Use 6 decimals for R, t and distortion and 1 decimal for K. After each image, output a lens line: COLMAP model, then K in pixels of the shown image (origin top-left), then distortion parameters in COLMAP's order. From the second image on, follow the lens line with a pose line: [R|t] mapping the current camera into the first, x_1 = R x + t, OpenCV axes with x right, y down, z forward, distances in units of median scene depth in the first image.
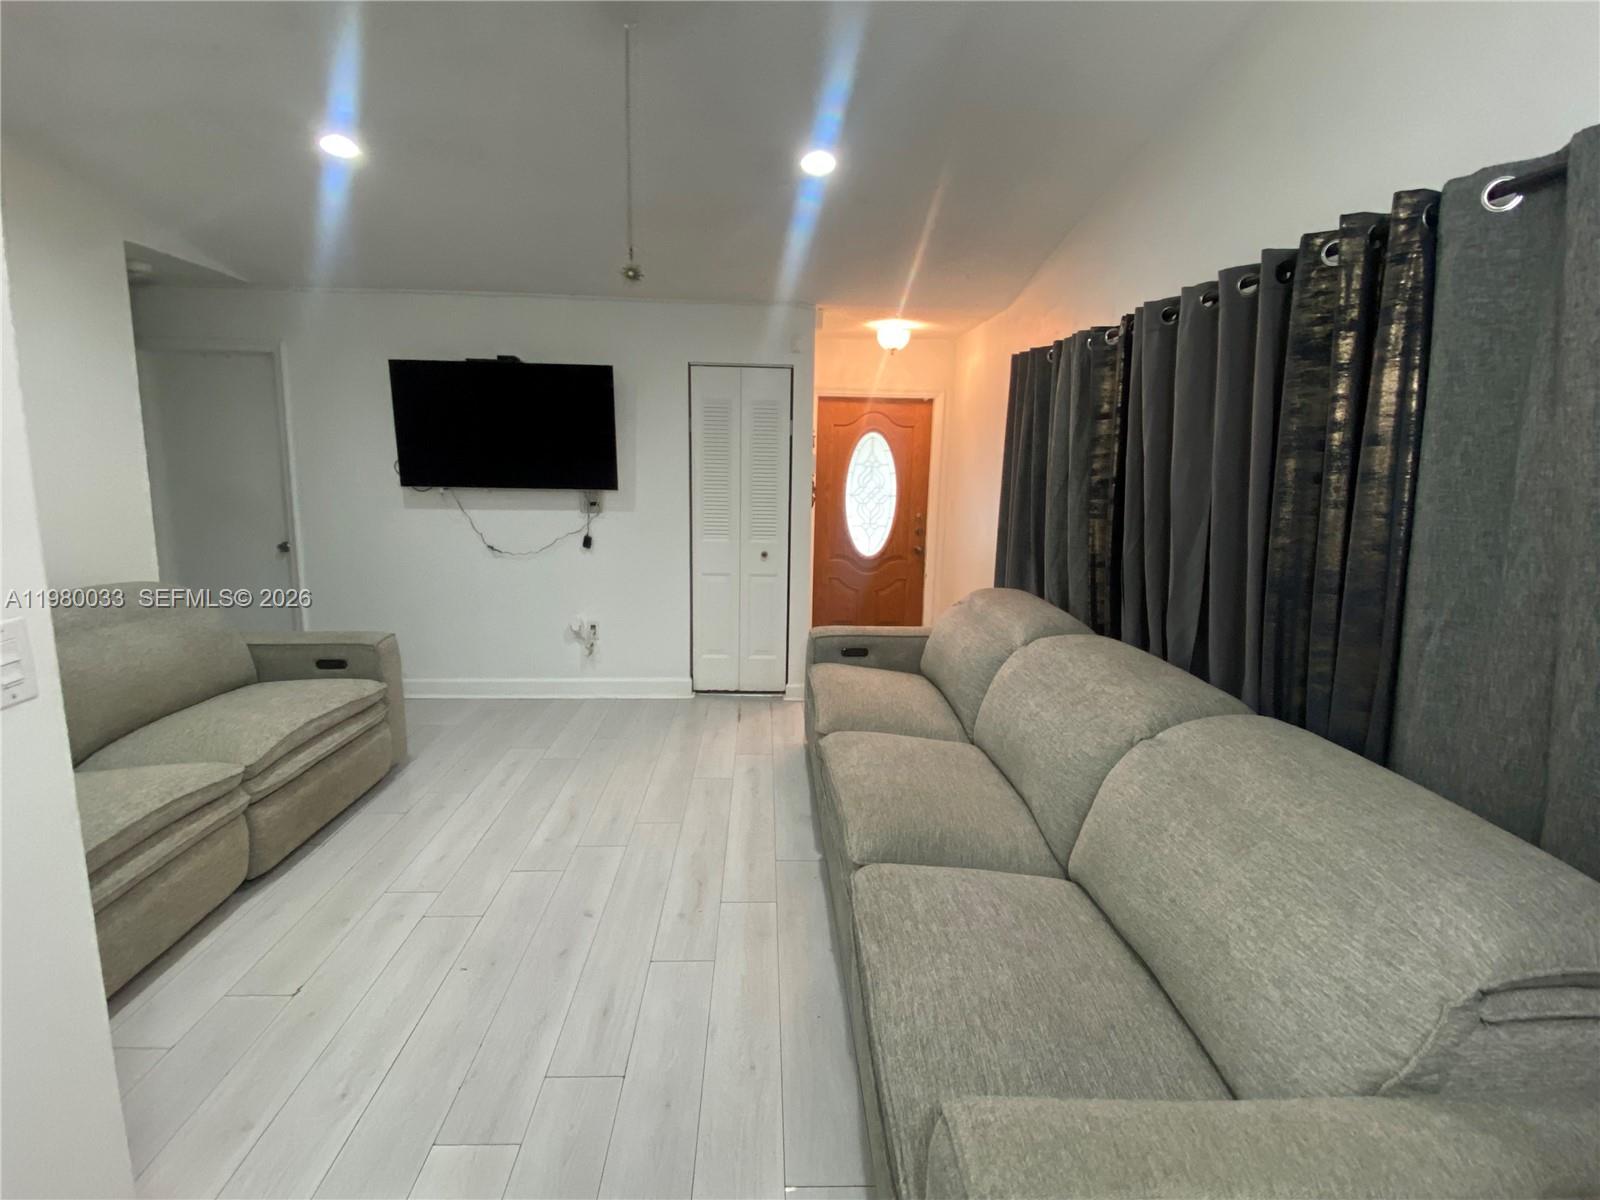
lens RADIAL K [[796.3, 0, 795.6], [0, 796.3, 601.5], [0, 0, 1]] dist [0.066550, -0.075426]
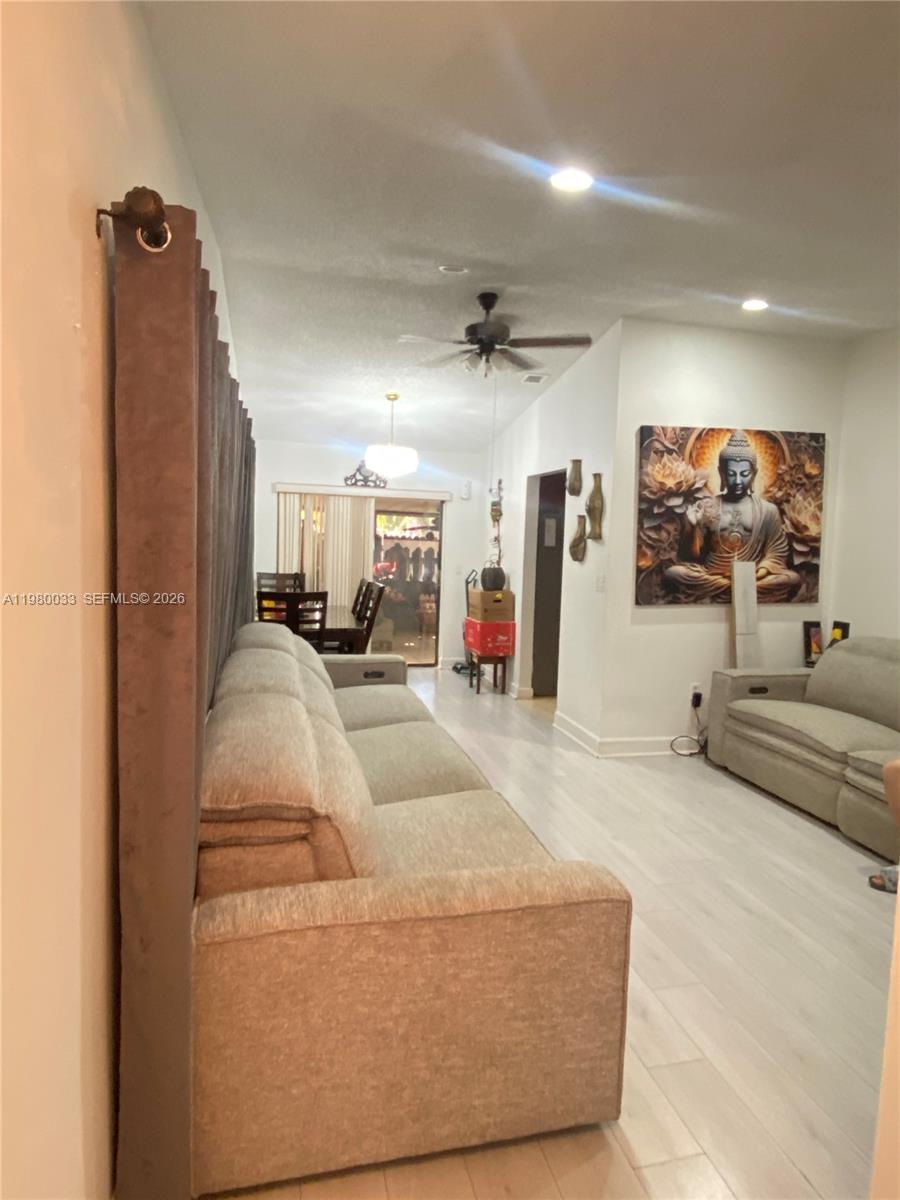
lens RADIAL K [[701.7, 0, 445.2], [0, 701.7, 595.9], [0, 0, 1]] dist [0.037512, -0.001044]
pose [[-0.980821, -0.033916, -0.191939, 0.272196], [-0.082298, 0.964721, 0.250081, -0.299699], [0.176686, 0.261081, -0.949009, 1.761978]]
